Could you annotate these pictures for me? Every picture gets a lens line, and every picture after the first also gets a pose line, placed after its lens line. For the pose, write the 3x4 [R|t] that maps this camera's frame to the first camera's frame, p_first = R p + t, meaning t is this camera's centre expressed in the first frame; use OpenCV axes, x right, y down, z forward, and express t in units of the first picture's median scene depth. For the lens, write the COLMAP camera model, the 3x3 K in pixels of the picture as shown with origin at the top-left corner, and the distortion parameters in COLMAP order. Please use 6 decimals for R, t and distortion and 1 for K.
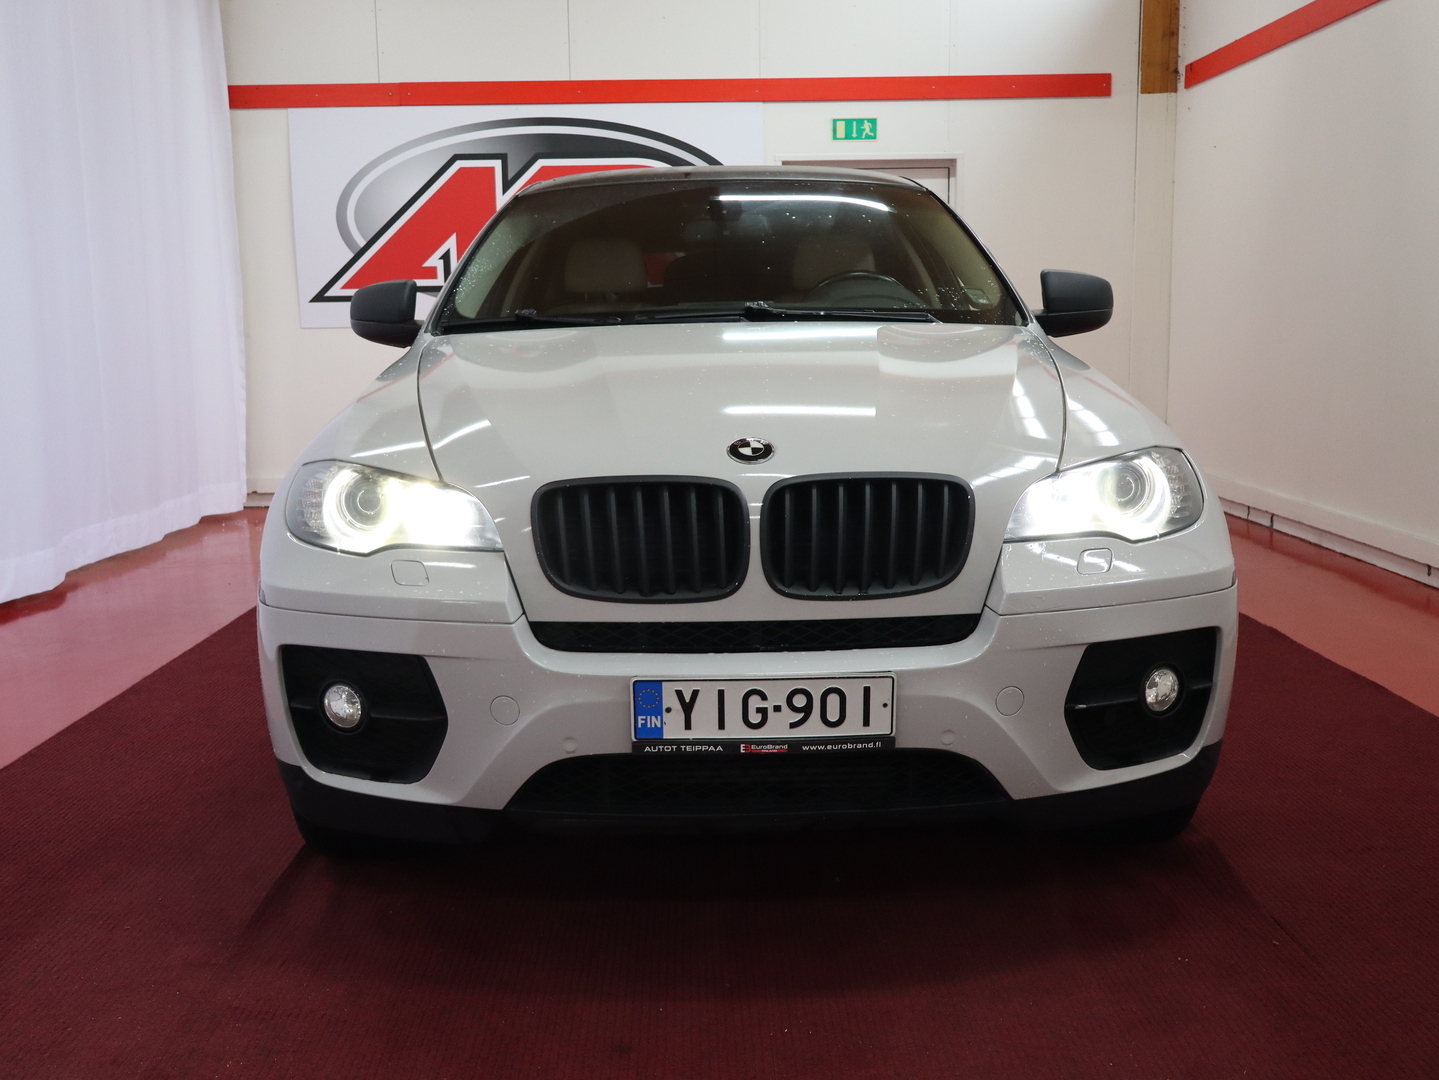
lens RADIAL K [[1428.5, 0, 724.0], [0, 1428.5, 538.3], [0, 0, 1]] dist [0.013347, 0.000000]
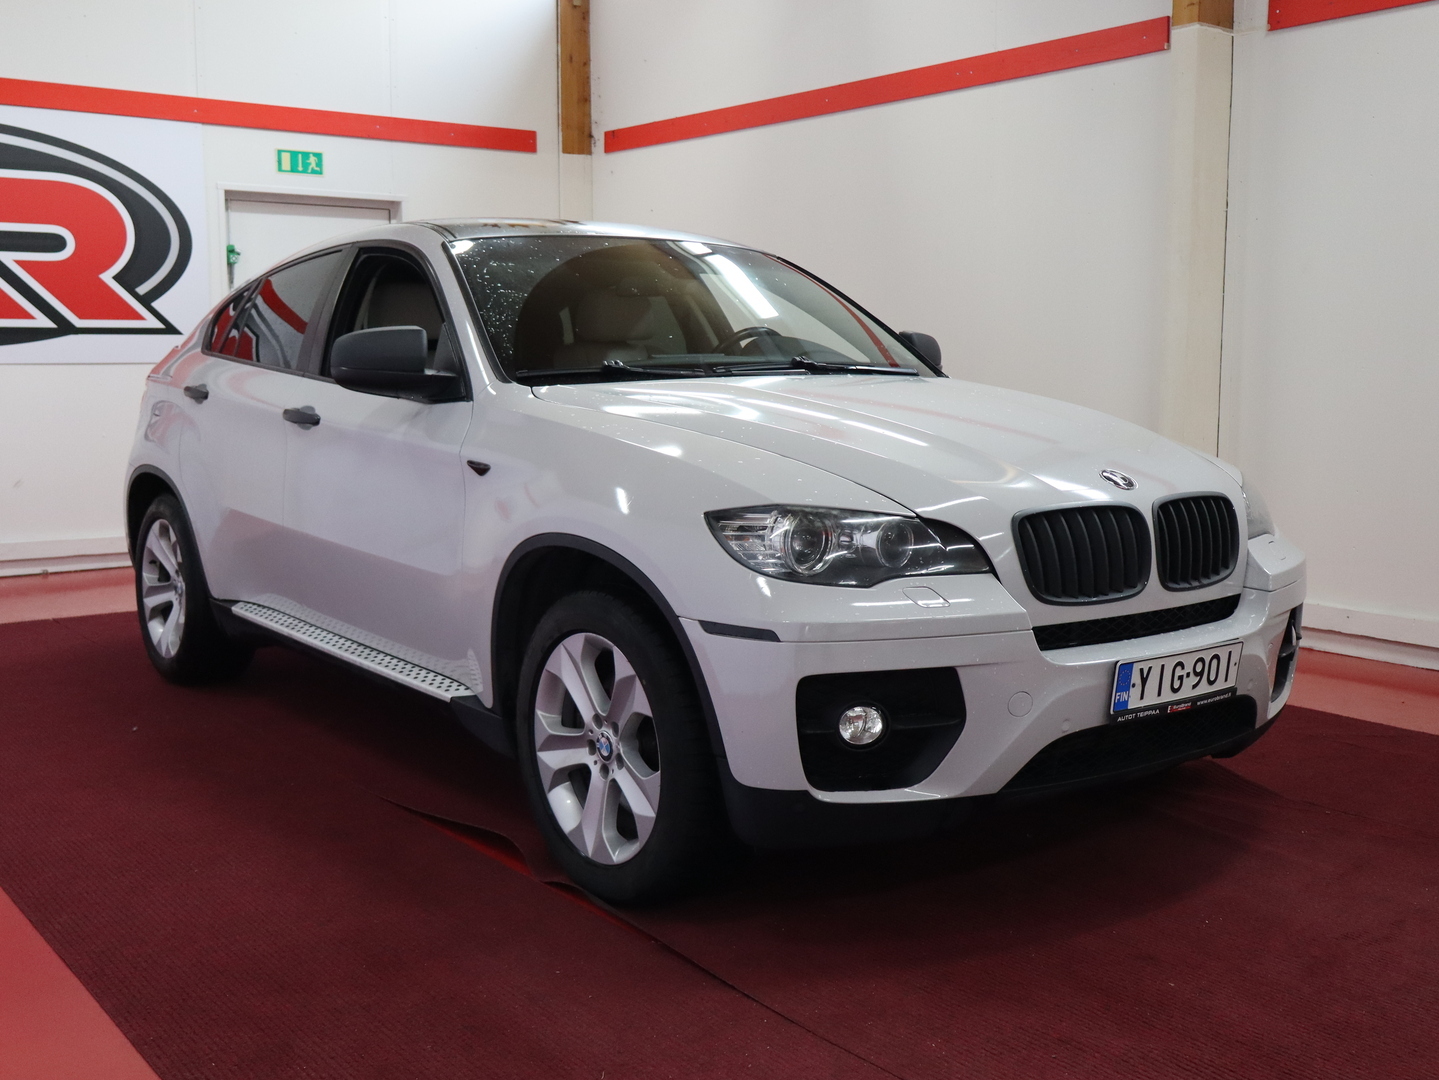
lens RADIAL K [[1548.6, 0, 731.0], [0, 1548.6, 542.0], [0, 0, 1]] dist [-0.002848, 0.000000]
pose [[0.805765, -0.056314, 0.589552, -1.088928], [0.077101, 0.996972, -0.010147, -0.018951], [-0.587195, 0.053631, 0.807667, 0.094416]]
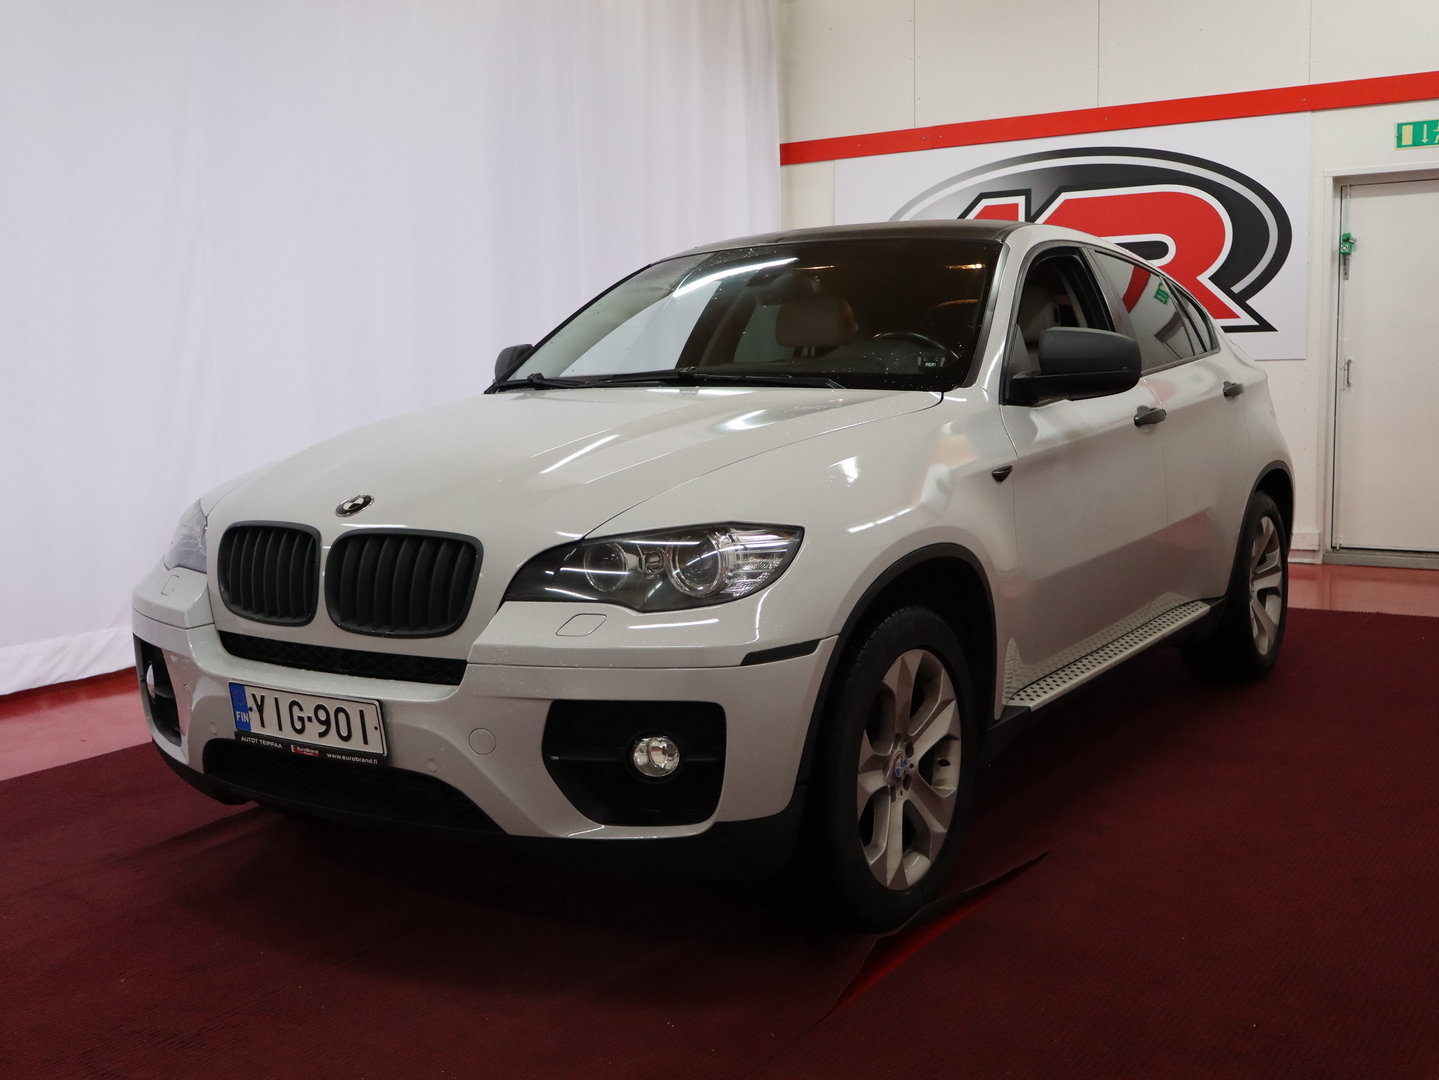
lens RADIAL K [[1548.6, 0, 726.5], [0, 1548.6, 551.3], [0, 0, 1]] dist [-0.002848, 0.000000]
pose [[0.827467, 0.066798, -0.557528, 1.016853], [-0.076777, 0.997033, 0.005505, -0.054952], [0.556241, 0.038250, 0.830140, 0.099704]]
